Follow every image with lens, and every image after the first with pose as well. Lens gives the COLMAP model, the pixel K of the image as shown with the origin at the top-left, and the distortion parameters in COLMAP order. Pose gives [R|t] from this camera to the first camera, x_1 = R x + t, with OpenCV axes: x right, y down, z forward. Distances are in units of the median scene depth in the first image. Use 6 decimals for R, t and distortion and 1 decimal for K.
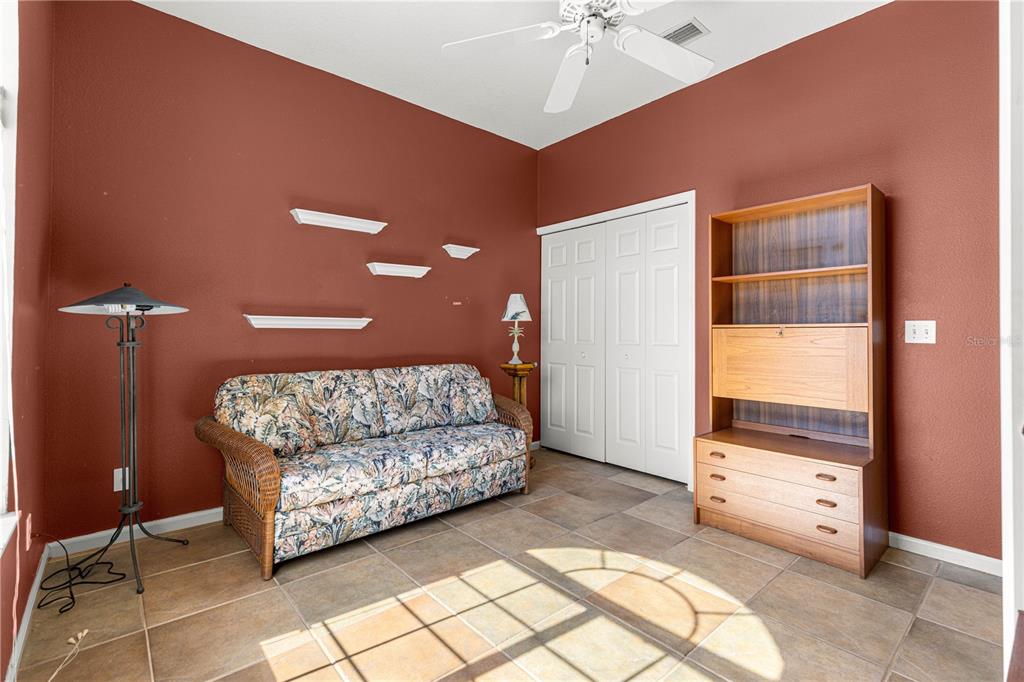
lens RADIAL K [[465.9, 0, 511.7], [0, 465.9, 334.2], [0, 0, 1]] dist [0.003942, -0.000442]
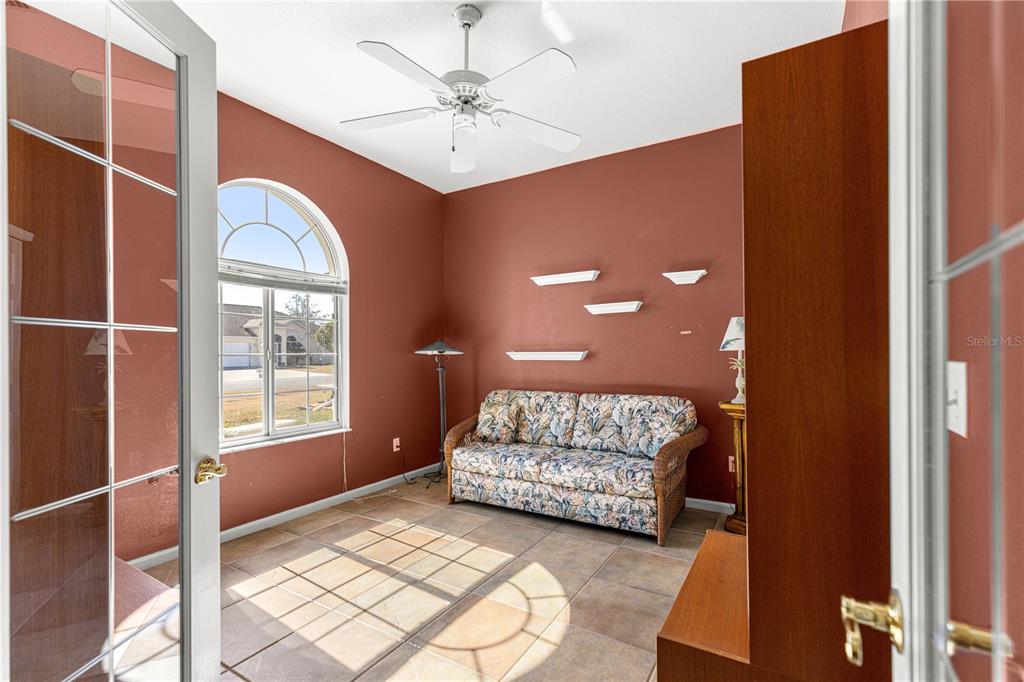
lens RADIAL K [[465.9, 0, 504.2], [0, 465.9, 356.9], [0, 0, 1]] dist [0.003942, -0.000442]
pose [[0.291989, 0.002945, -0.956417, 0.930062], [0.003304, 0.999986, 0.004087, -0.030865], [0.956416, -0.004353, 0.291975, 0.517135]]
